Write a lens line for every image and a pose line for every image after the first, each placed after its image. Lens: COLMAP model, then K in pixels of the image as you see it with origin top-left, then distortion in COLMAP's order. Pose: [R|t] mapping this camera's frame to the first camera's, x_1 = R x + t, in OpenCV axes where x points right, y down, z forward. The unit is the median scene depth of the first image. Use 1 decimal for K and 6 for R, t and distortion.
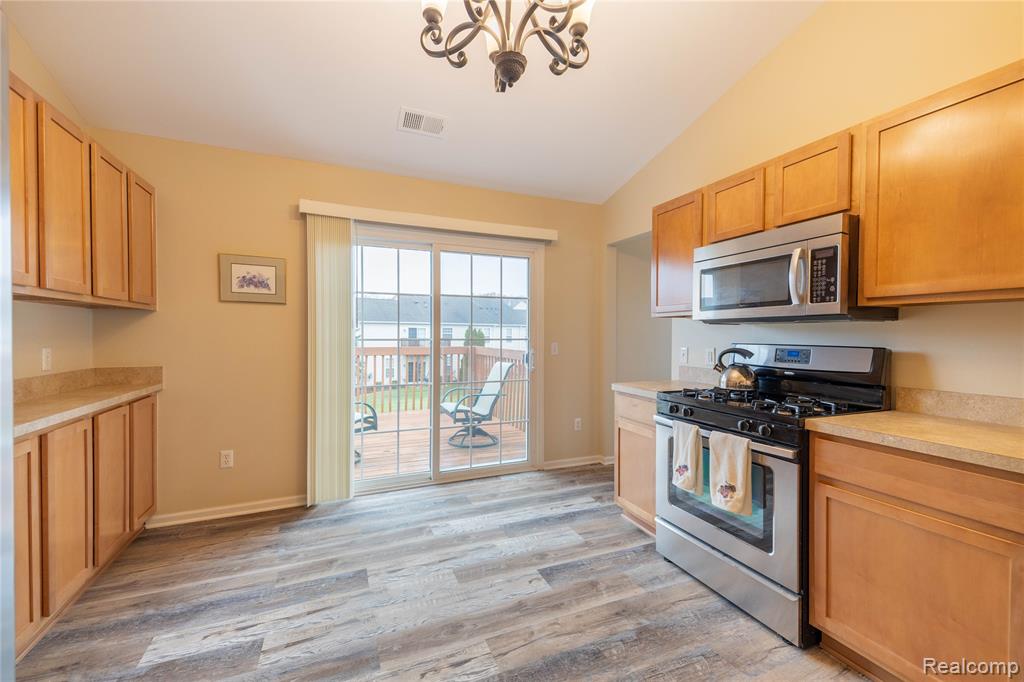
lens RADIAL K [[415.0, 0, 513.2], [0, 415.0, 340.1], [0, 0, 1]] dist [0.057249, -0.022037]
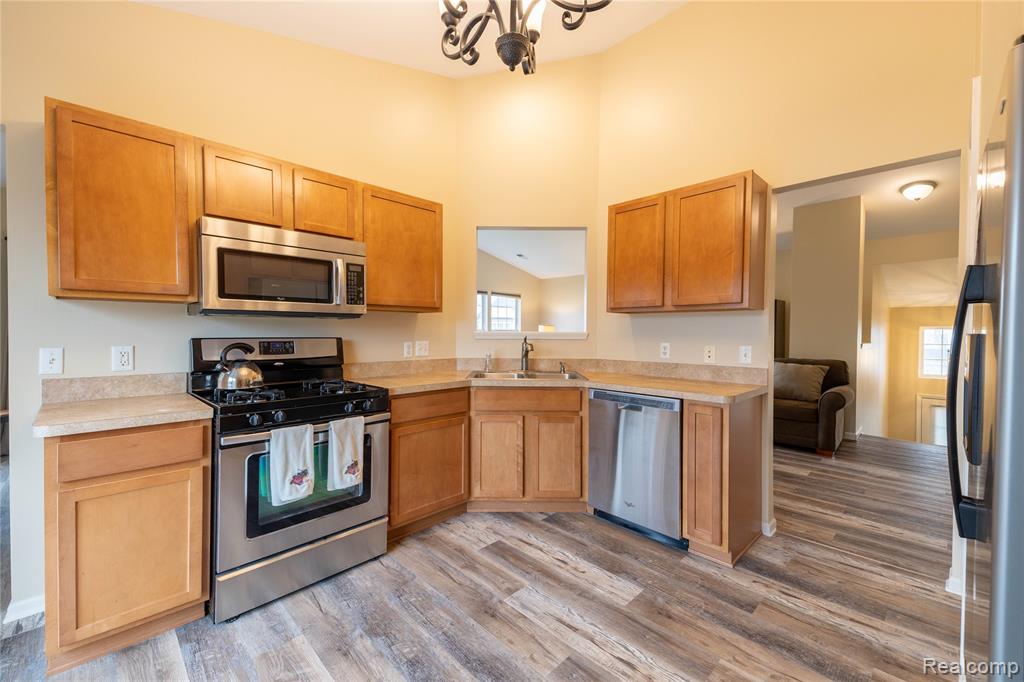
lens RADIAL K [[415.0, 0, 513.2], [0, 415.0, 340.1], [0, 0, 1]] dist [0.057249, -0.022037]
pose [[-0.373048, -0.028207, 0.927383, -0.671643], [0.005478, 0.999453, 0.032602, -0.016562], [-0.927796, 0.017242, -0.372689, 1.007002]]
